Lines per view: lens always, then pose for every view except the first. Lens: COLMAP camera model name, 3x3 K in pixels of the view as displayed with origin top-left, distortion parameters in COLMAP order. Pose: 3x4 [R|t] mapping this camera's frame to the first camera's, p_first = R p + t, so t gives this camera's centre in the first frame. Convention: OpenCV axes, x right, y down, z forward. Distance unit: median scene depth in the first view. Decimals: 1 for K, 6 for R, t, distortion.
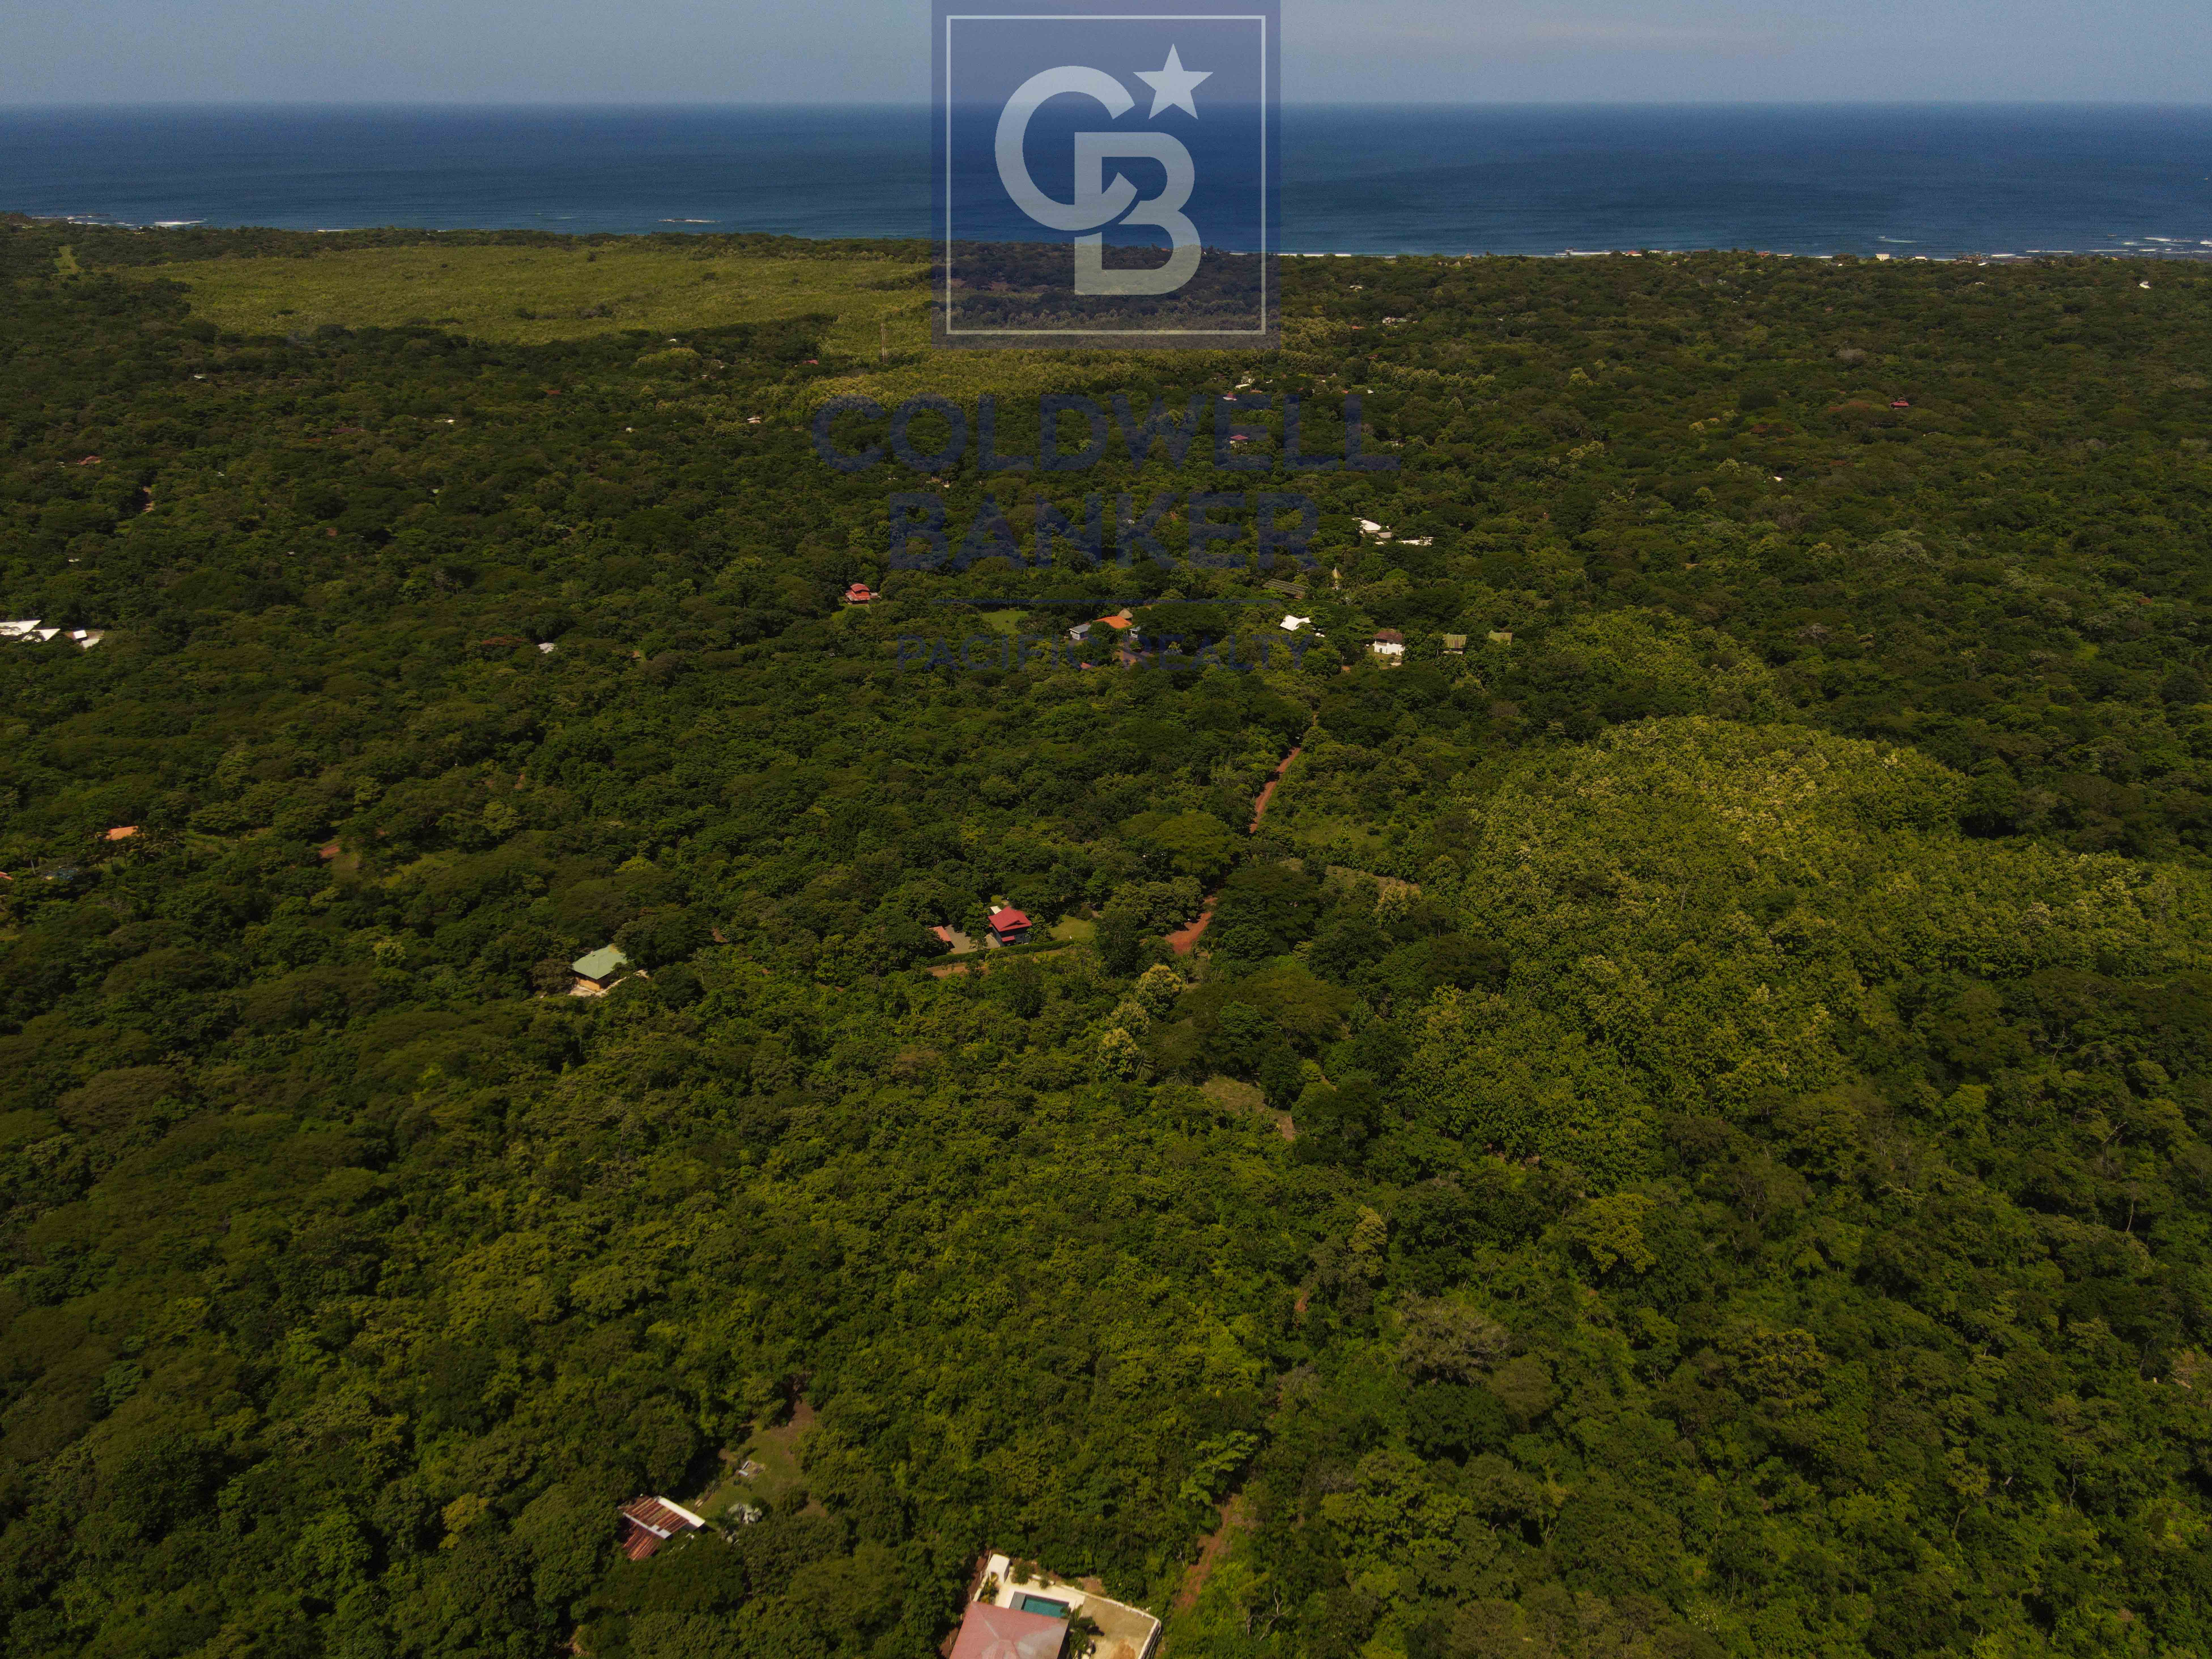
lens RADIAL K [[1561.2, 0, 1123.4], [0, 1561.2, 858.2], [0, 0, 1]] dist [-0.008528, 0.022029]
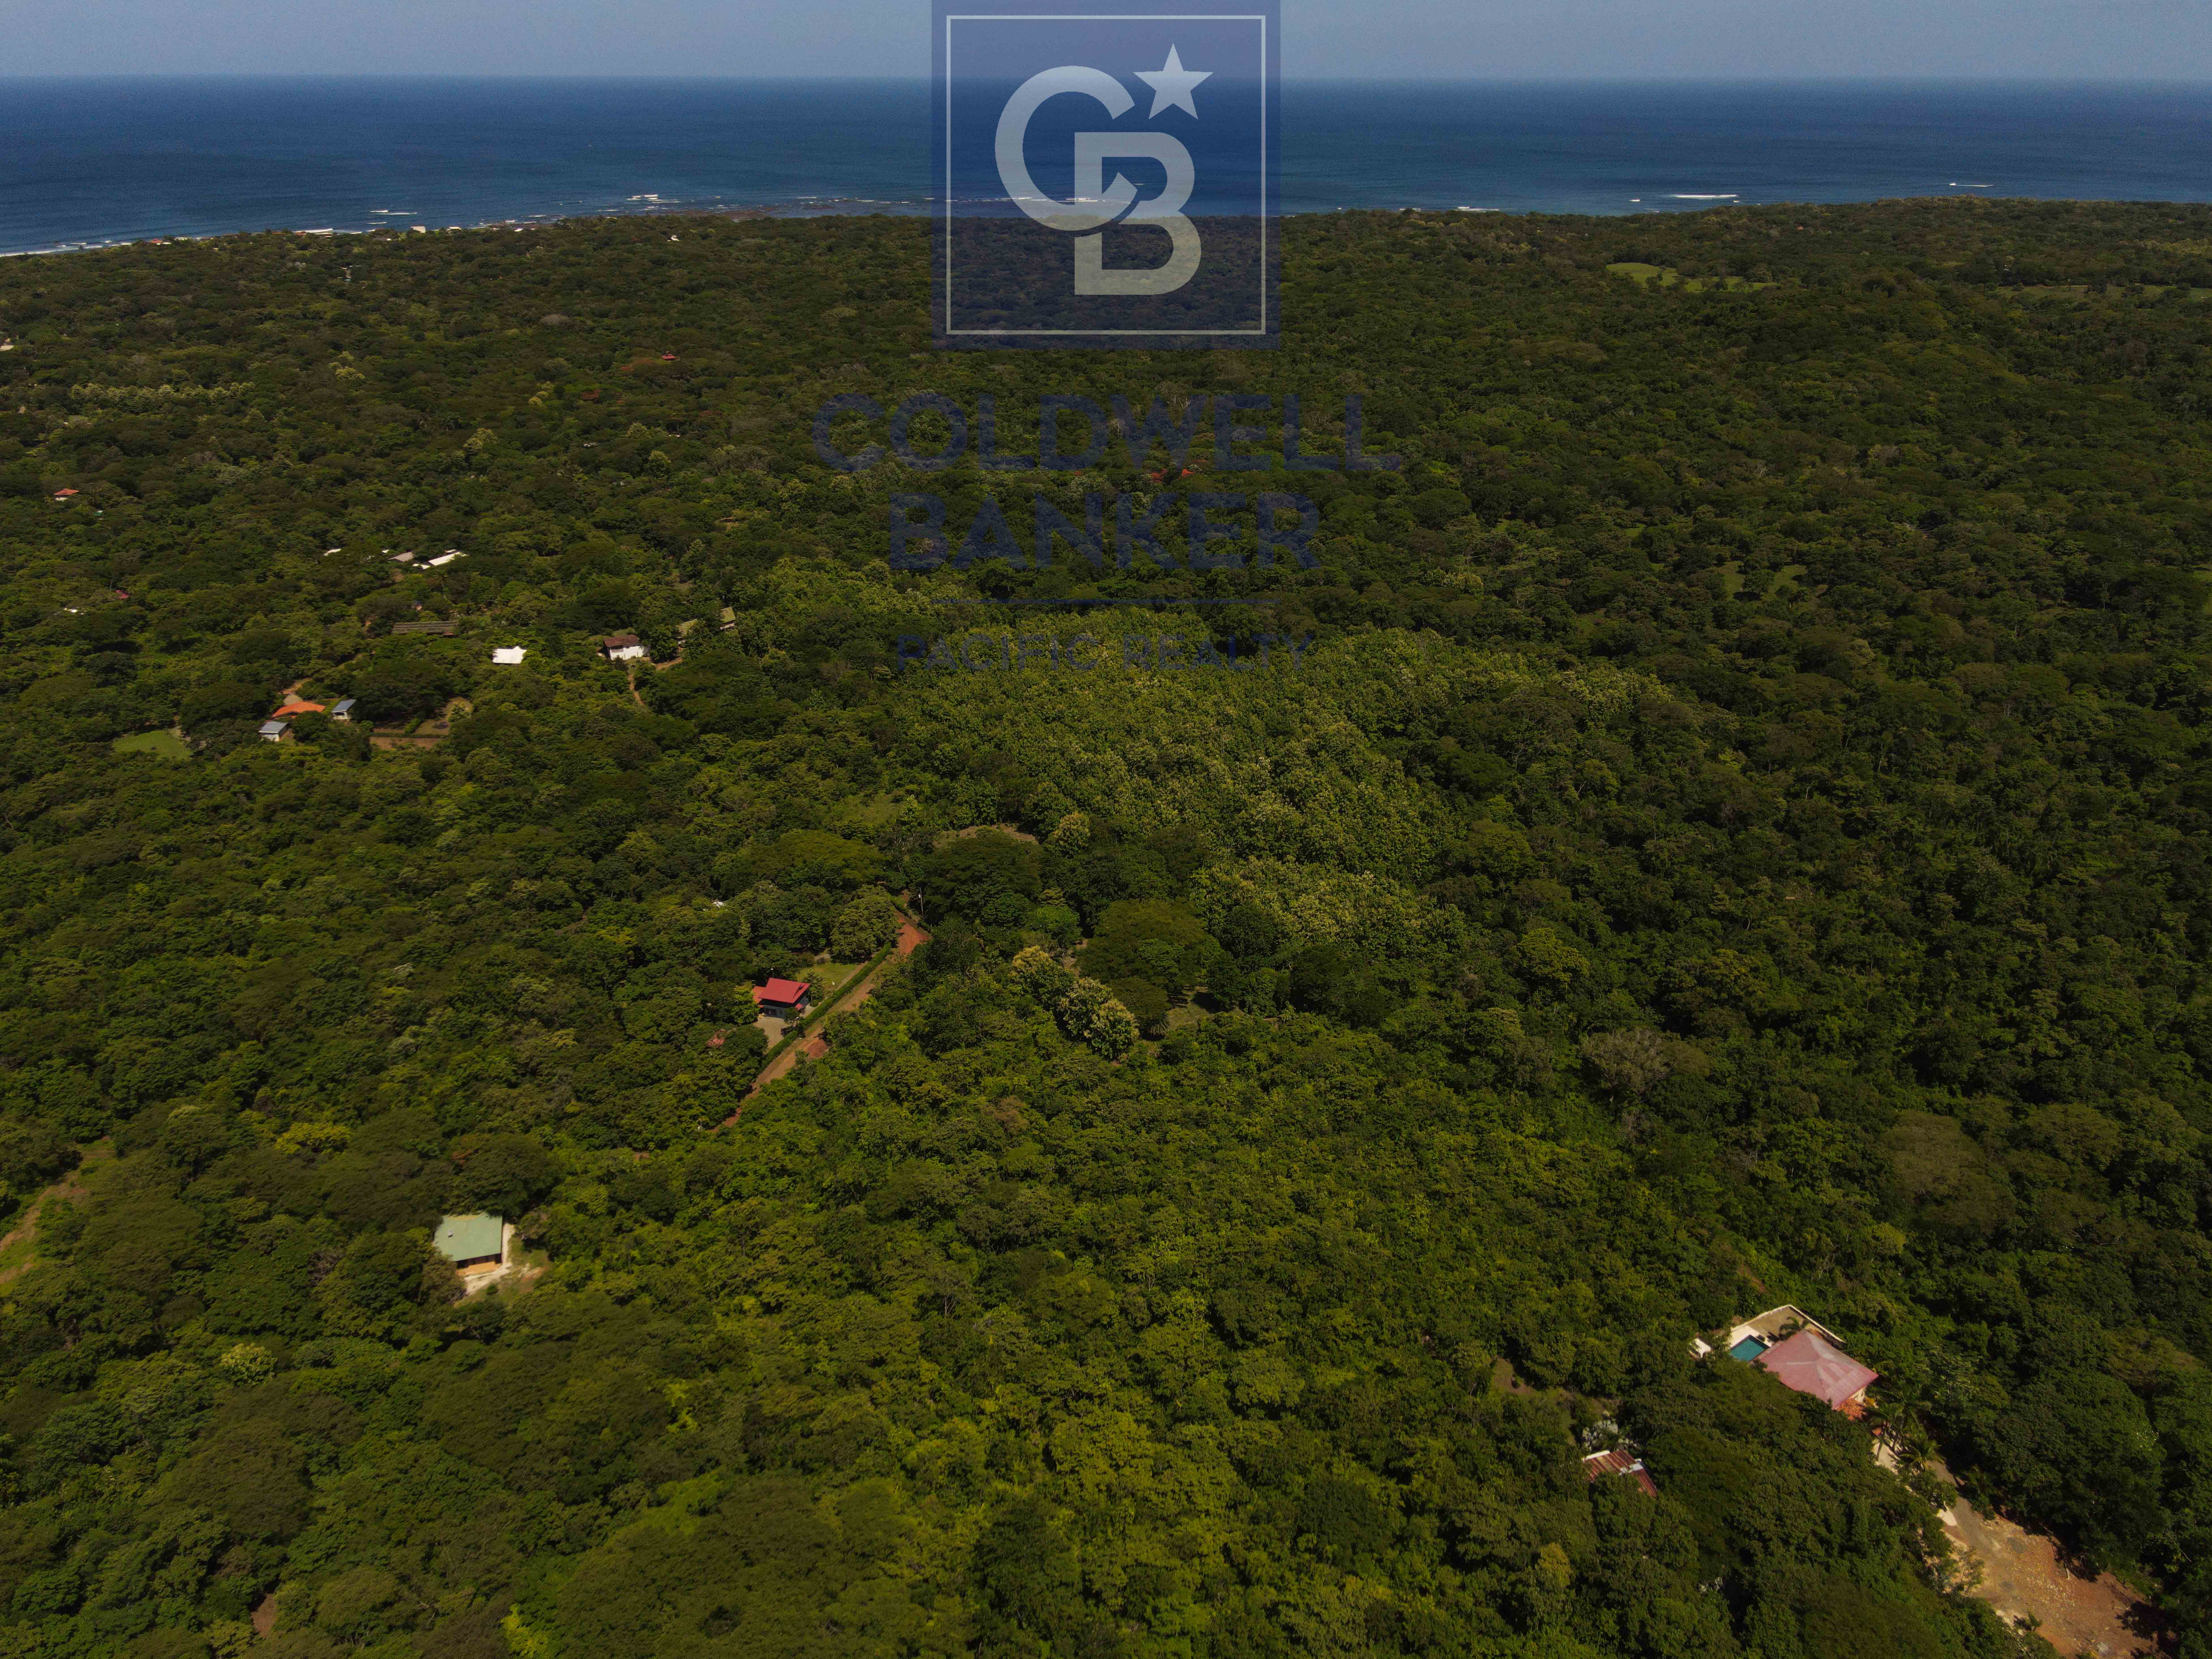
lens RADIAL K [[1567.9, 0, 1119.8], [0, 1567.9, 827.0], [0, 0, 1]] dist [-0.004856, 0.026940]
pose [[0.662036, -0.326868, 0.674438, -0.421174], [0.330197, 0.935049, 0.129048, -0.081021], [-0.672814, 0.137263, 0.726966, 0.164278]]
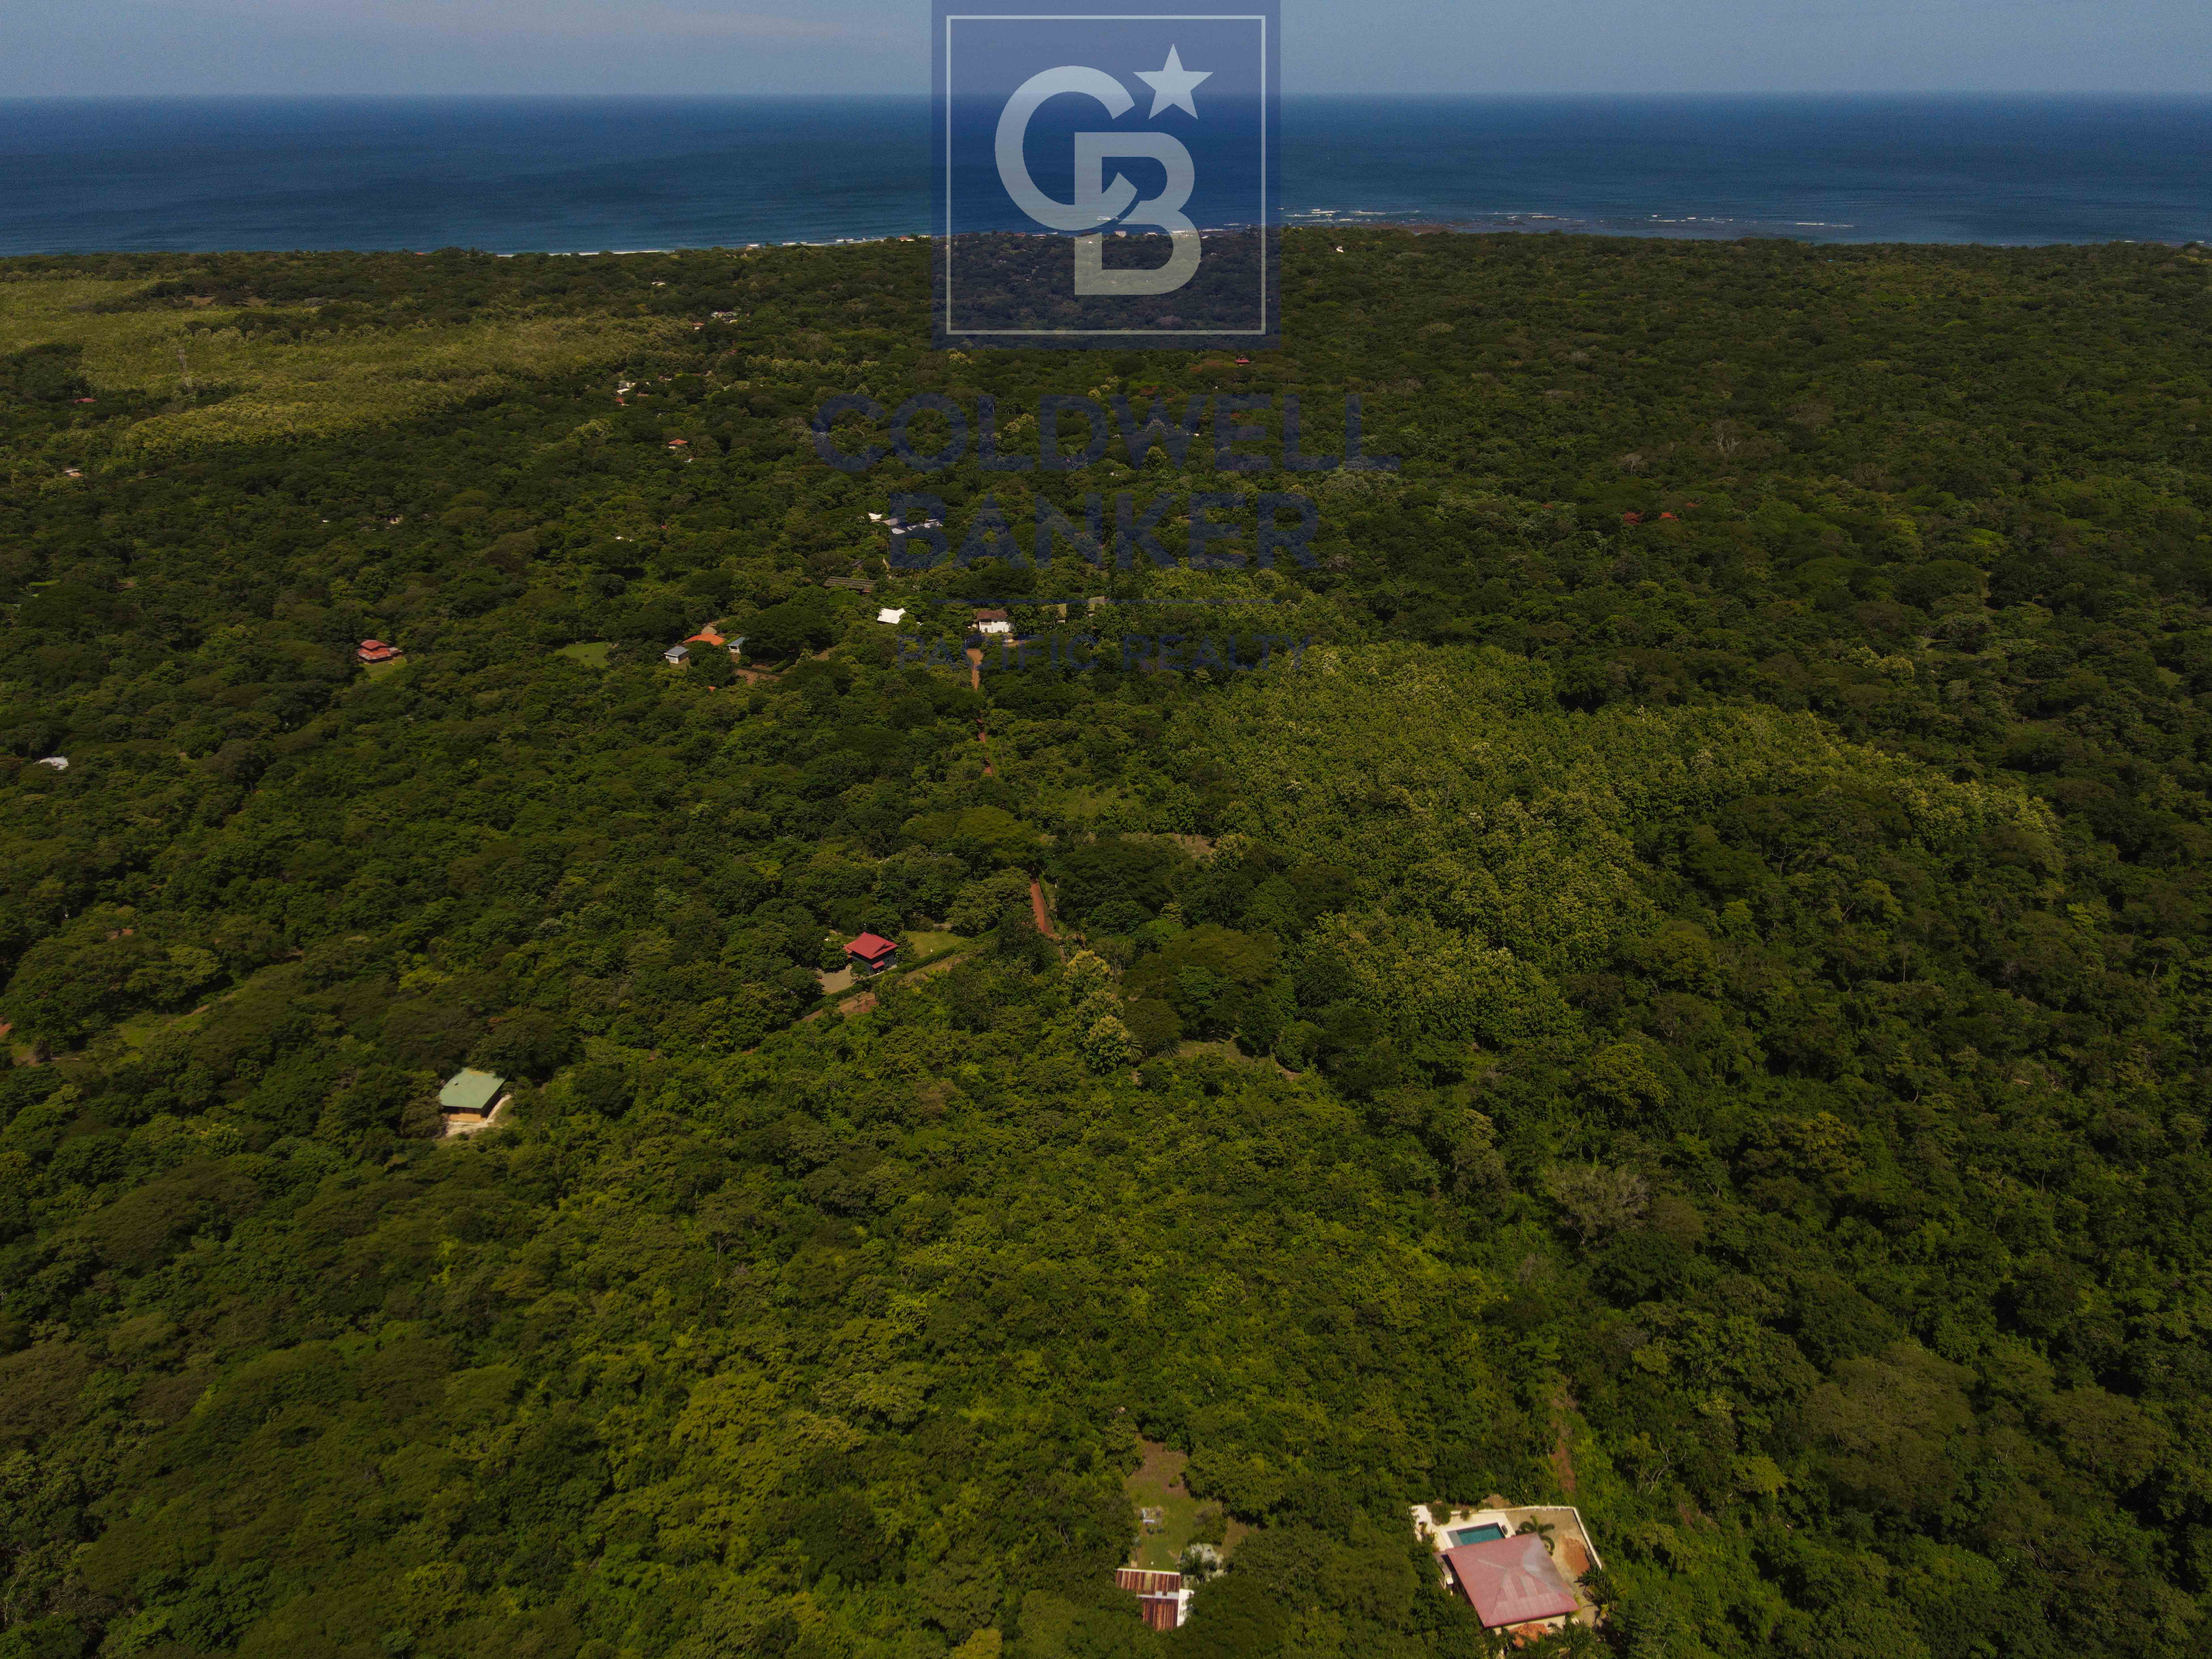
lens RADIAL K [[1567.9, 0, 1119.8], [0, 1567.9, 827.0], [0, 0, 1]] dist [-0.004856, 0.026940]
pose [[0.904733, -0.184342, 0.384027, -0.234946], [0.189748, 0.981536, 0.024133, -0.021114], [-0.381385, 0.051034, 0.923006, 0.042520]]
